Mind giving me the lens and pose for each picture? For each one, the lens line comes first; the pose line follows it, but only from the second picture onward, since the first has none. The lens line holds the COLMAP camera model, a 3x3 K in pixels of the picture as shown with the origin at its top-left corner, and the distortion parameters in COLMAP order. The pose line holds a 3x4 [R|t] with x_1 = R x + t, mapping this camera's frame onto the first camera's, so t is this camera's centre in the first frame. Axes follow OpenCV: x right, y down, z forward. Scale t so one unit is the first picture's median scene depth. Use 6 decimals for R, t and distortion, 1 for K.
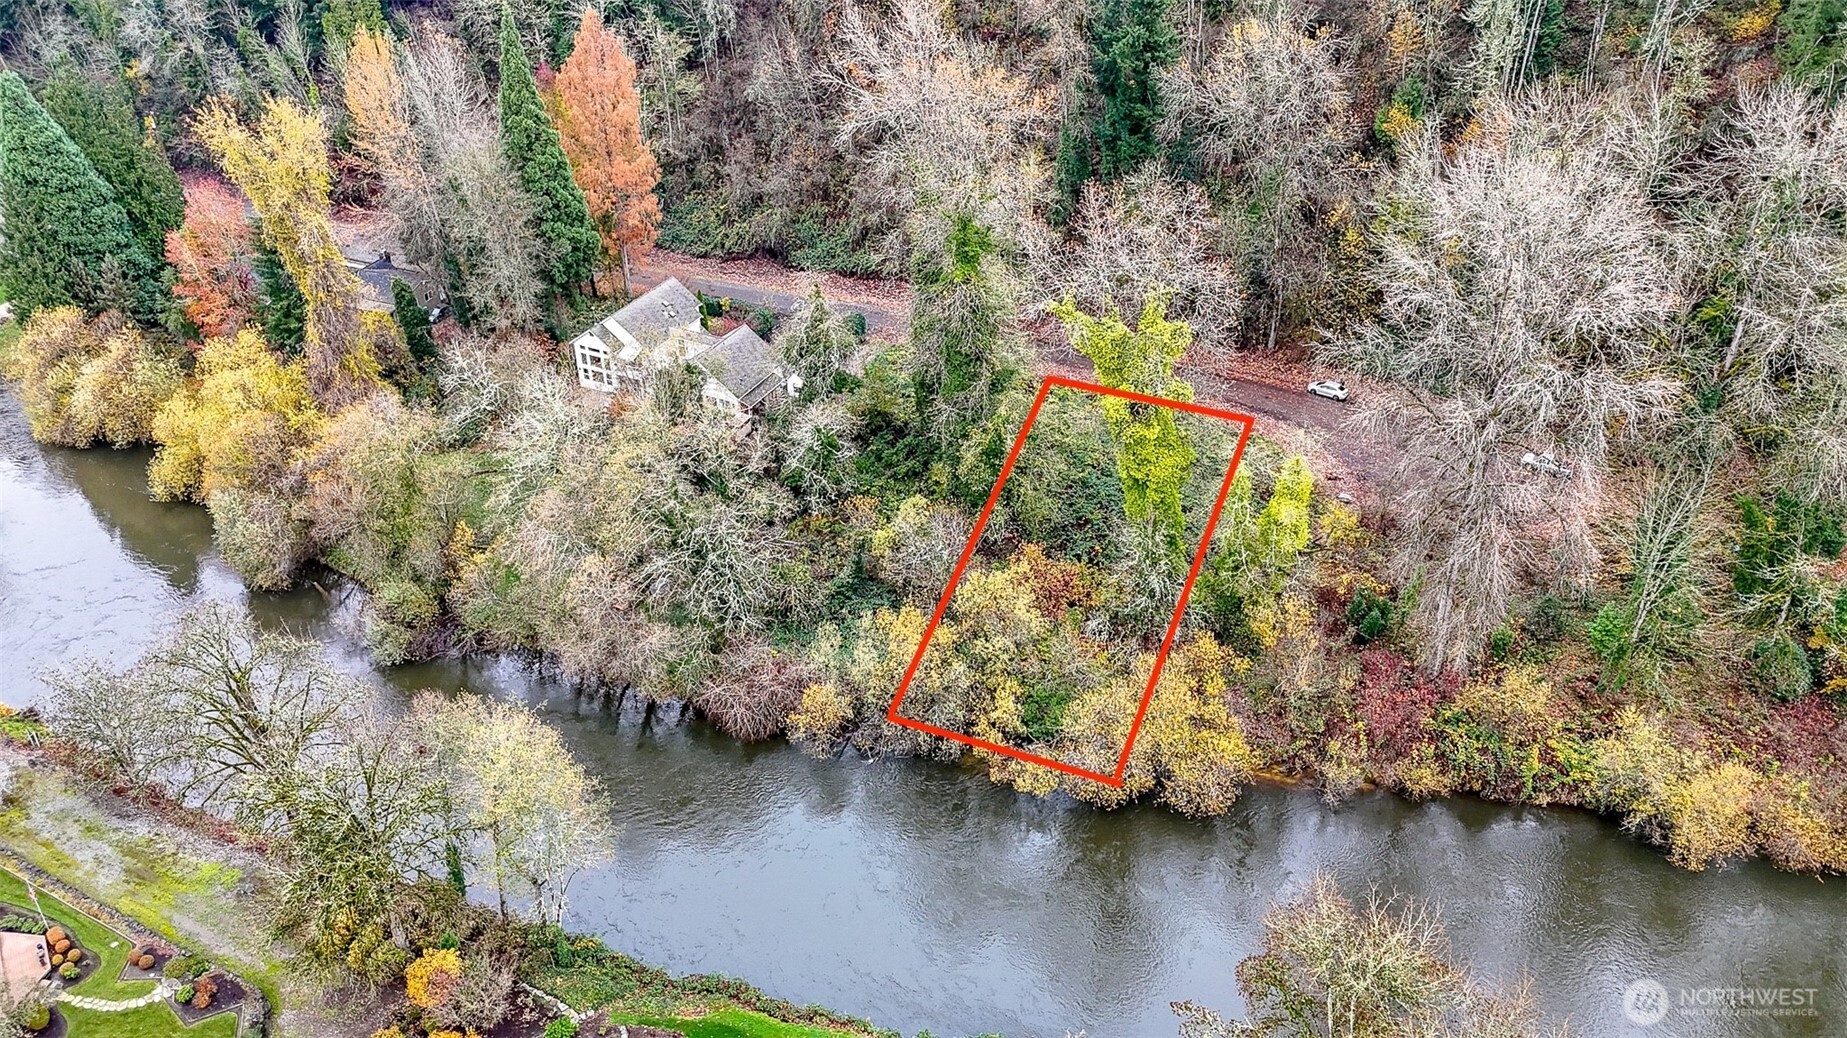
lens RADIAL K [[1436.8, 0, 923.0], [0, 1436.8, 474.2], [0, 0, 1]] dist [0.106803, -0.109567]
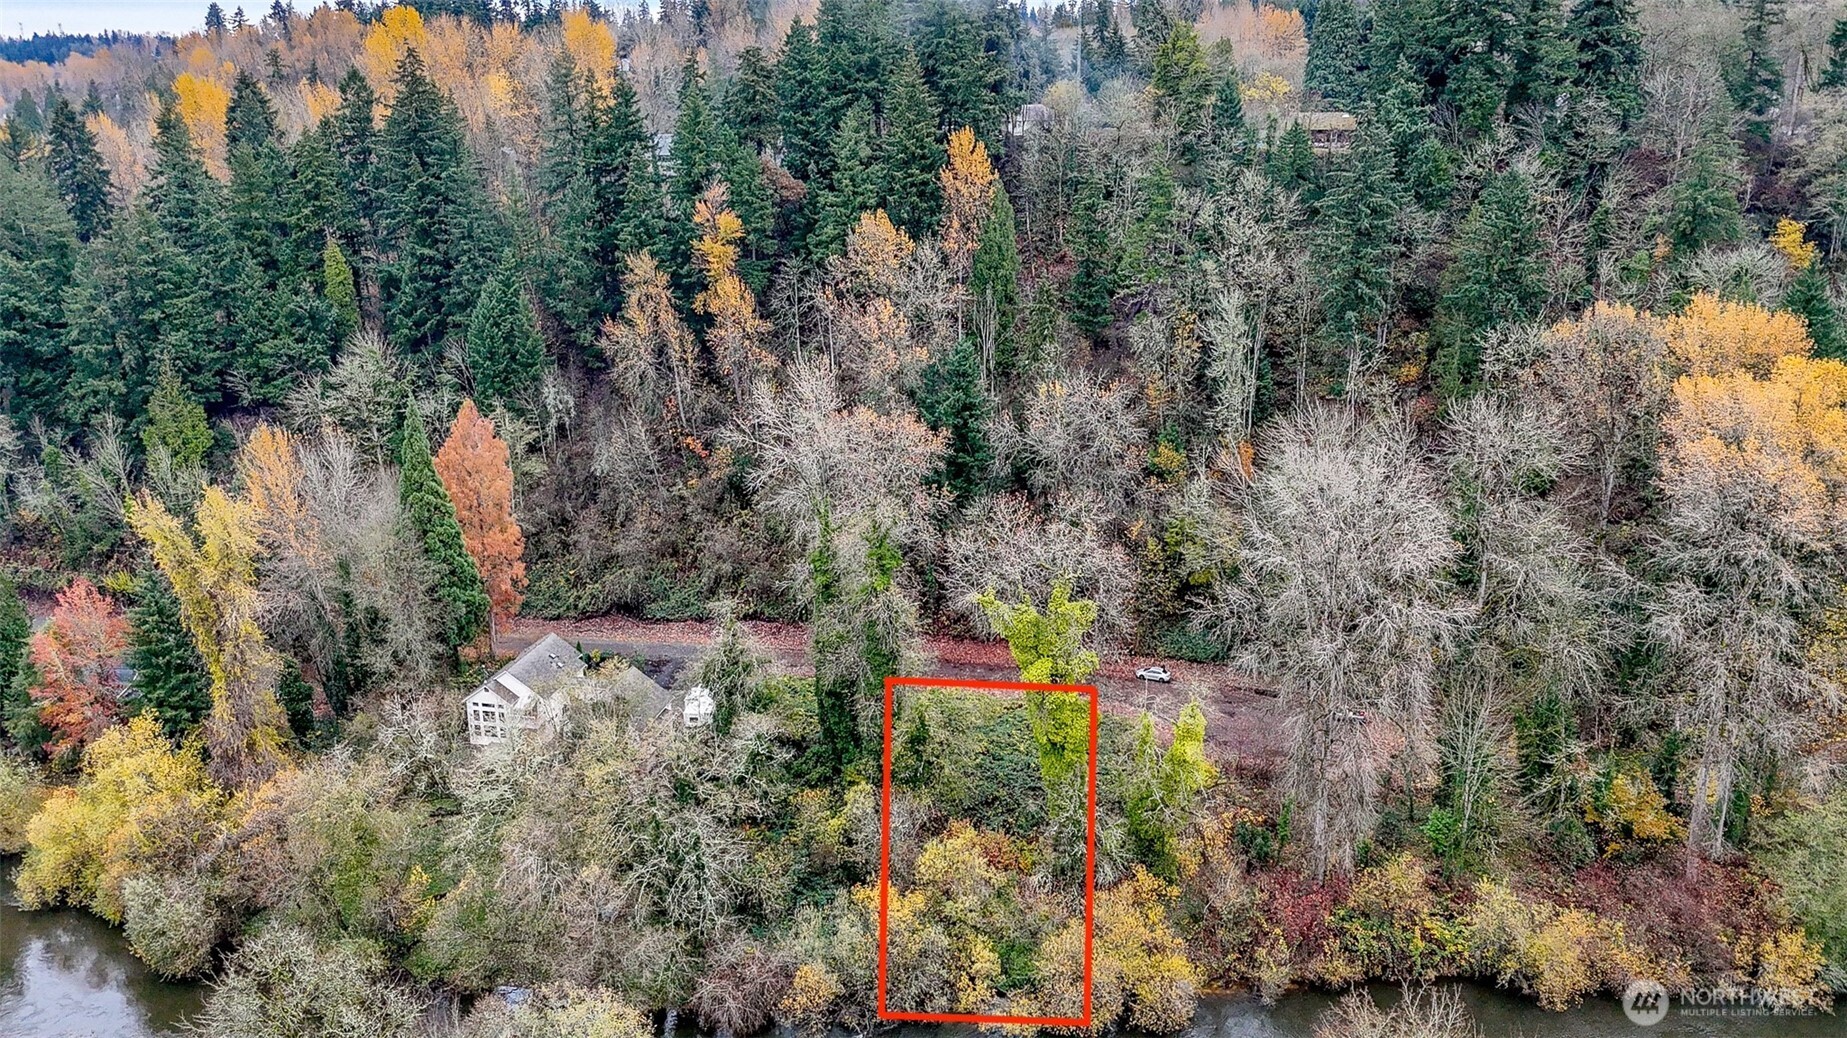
lens RADIAL K [[1436.8, 0, 923.0], [0, 1436.8, 474.2], [0, 0, 1]] dist [0.106803, -0.109567]
pose [[0.968975, -0.058318, 0.240180, -0.200797], [0.120615, 0.959769, -0.253566, 0.070211], [-0.215729, 0.274669, 0.937026, -0.117166]]
